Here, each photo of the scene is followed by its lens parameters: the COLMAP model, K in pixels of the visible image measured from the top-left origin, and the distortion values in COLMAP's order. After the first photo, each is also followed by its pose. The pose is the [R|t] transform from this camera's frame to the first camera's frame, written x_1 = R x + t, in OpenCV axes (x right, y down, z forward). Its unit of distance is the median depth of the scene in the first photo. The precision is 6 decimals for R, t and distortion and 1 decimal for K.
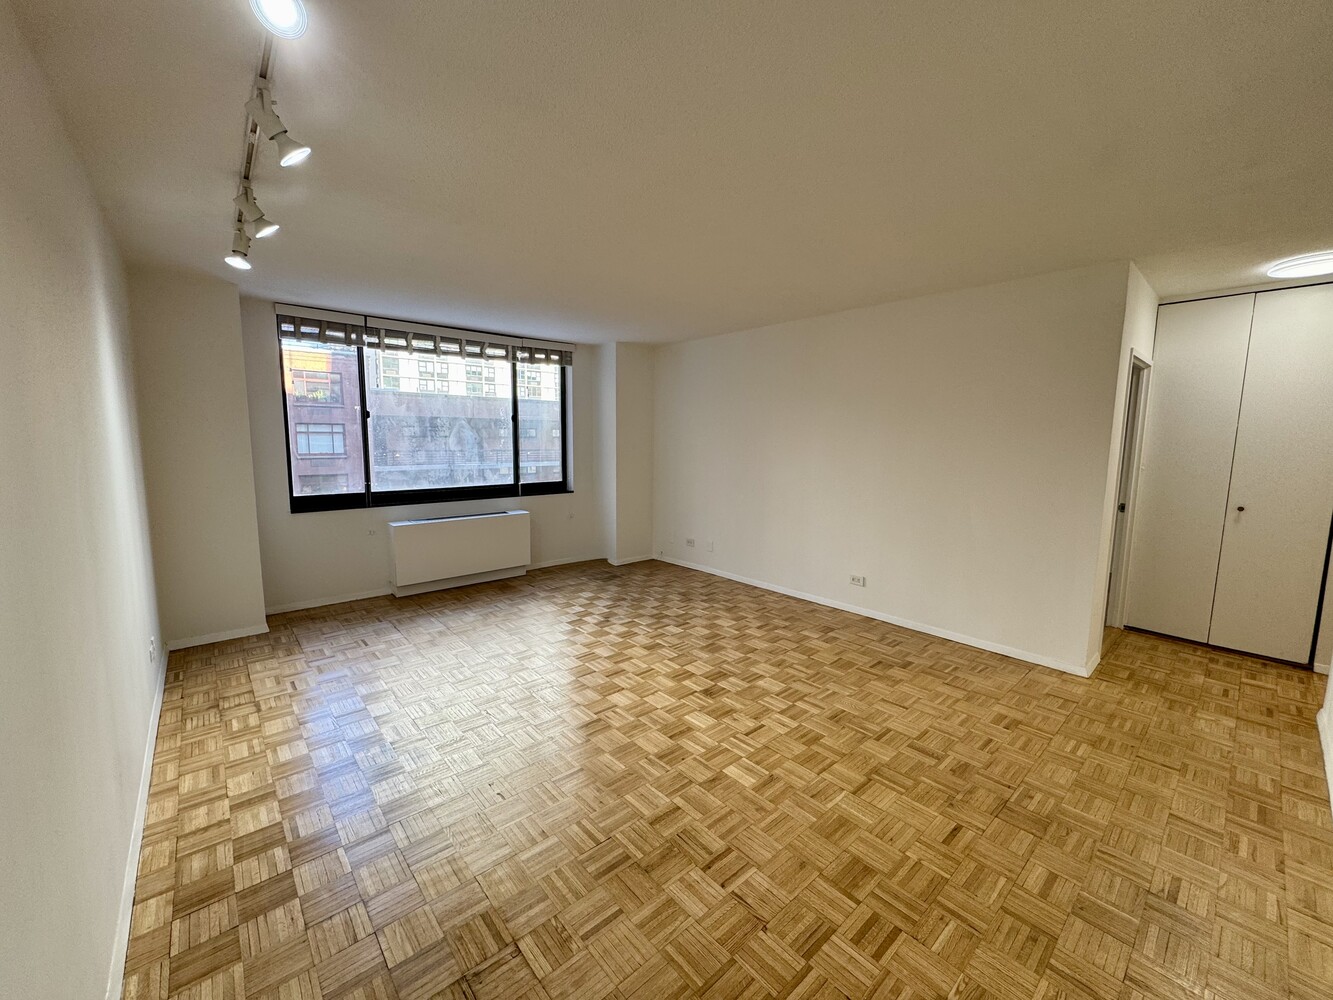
lens RADIAL K [[531.5, 0, 662.9], [0, 531.5, 503.8], [0, 0, 1]] dist [0.003901, 0.000175]
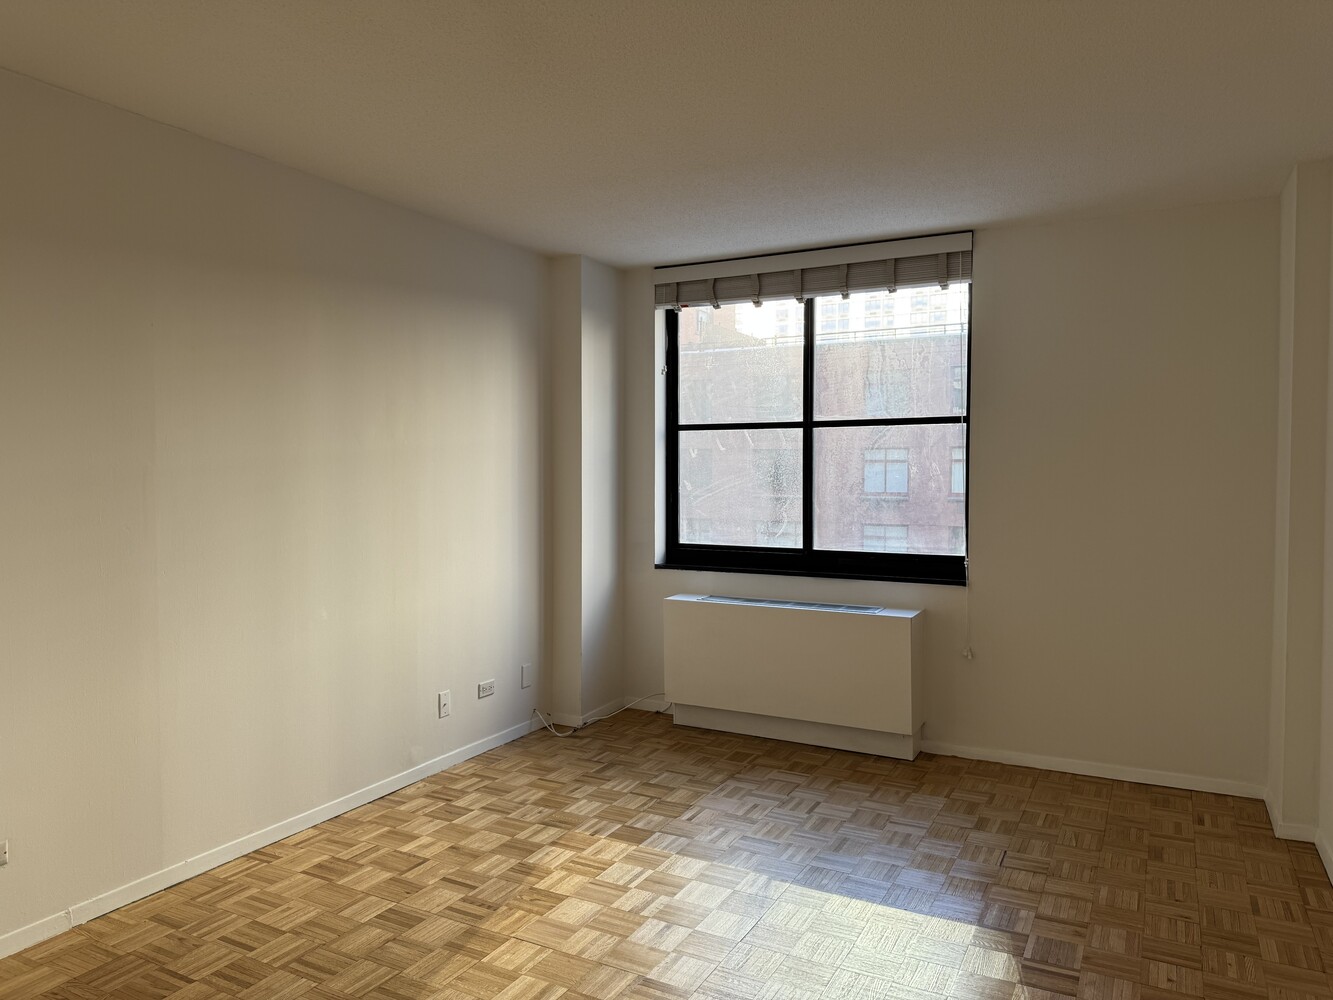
lens RADIAL K [[939.0, 0, 665.6], [0, 939.0, 498.7], [0, 0, 1]] dist [0.025431, -0.021908]
pose [[0.355819, 0.025779, -0.934199, 0.473133], [-0.109483, 0.993886, -0.014274, -0.056789], [0.928120, 0.107358, 0.356466, 0.571130]]
